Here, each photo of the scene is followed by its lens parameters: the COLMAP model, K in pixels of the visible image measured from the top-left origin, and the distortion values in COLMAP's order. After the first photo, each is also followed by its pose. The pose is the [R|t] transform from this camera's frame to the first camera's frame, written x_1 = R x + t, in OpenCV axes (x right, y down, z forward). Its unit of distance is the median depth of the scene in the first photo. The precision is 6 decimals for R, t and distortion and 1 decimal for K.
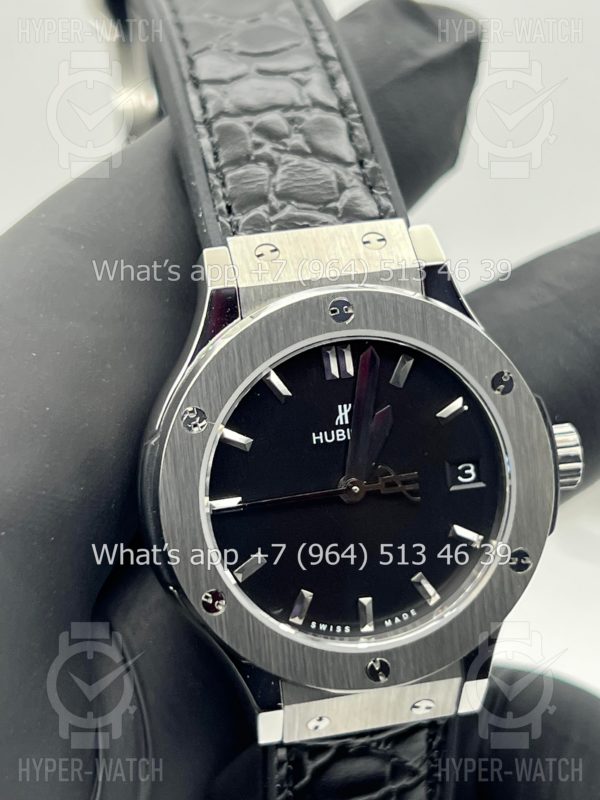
lens RADIAL K [[1911.4, 0, 300.0], [0, 1911.4, 400.0], [0, 0, 1]] dist [0.183010, 0.379704]
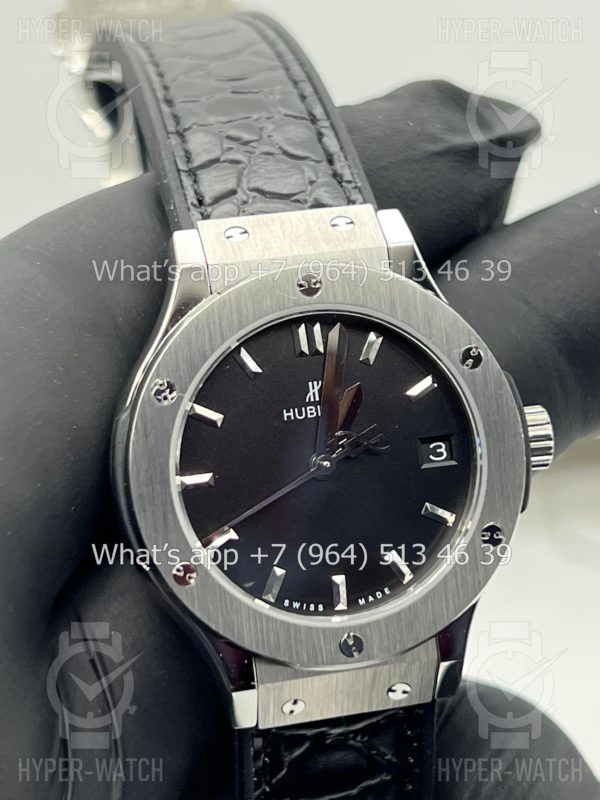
lens RADIAL K [[1911.4, 0, 300.0], [0, 1911.4, 400.0], [0, 0, 1]] dist [0.183010, 0.379704]
pose [[0.999894, -0.012869, -0.006787, 0.022158], [0.012117, 0.994792, -0.101202, 0.113508], [0.008054, 0.101109, 0.994843, -0.000913]]
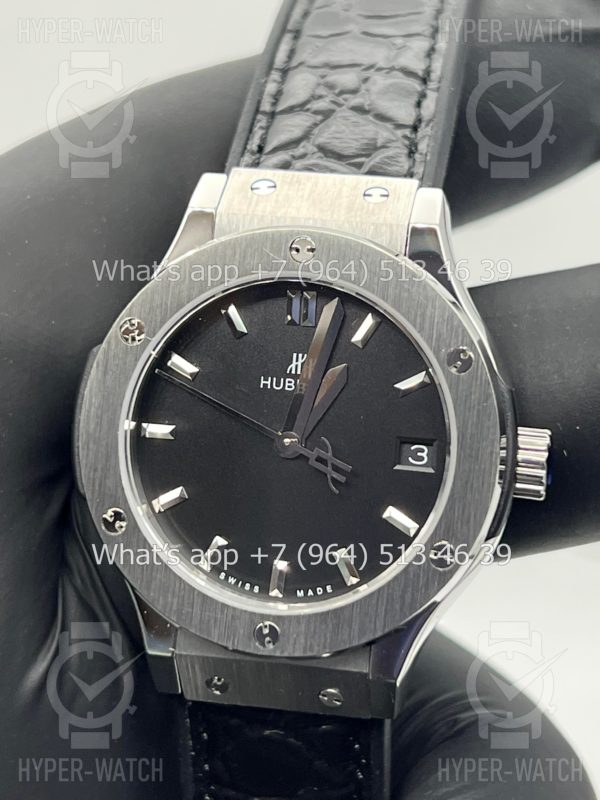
lens RADIAL K [[1911.4, 0, 300.0], [0, 1911.4, 400.0], [0, 0, 1]] dist [0.183010, 0.379704]
pose [[0.915799, 0.184546, -0.356728, 0.364072], [-0.217608, 0.974513, -0.054502, 0.076063], [0.337578, 0.127540, 0.932617, 0.119470]]
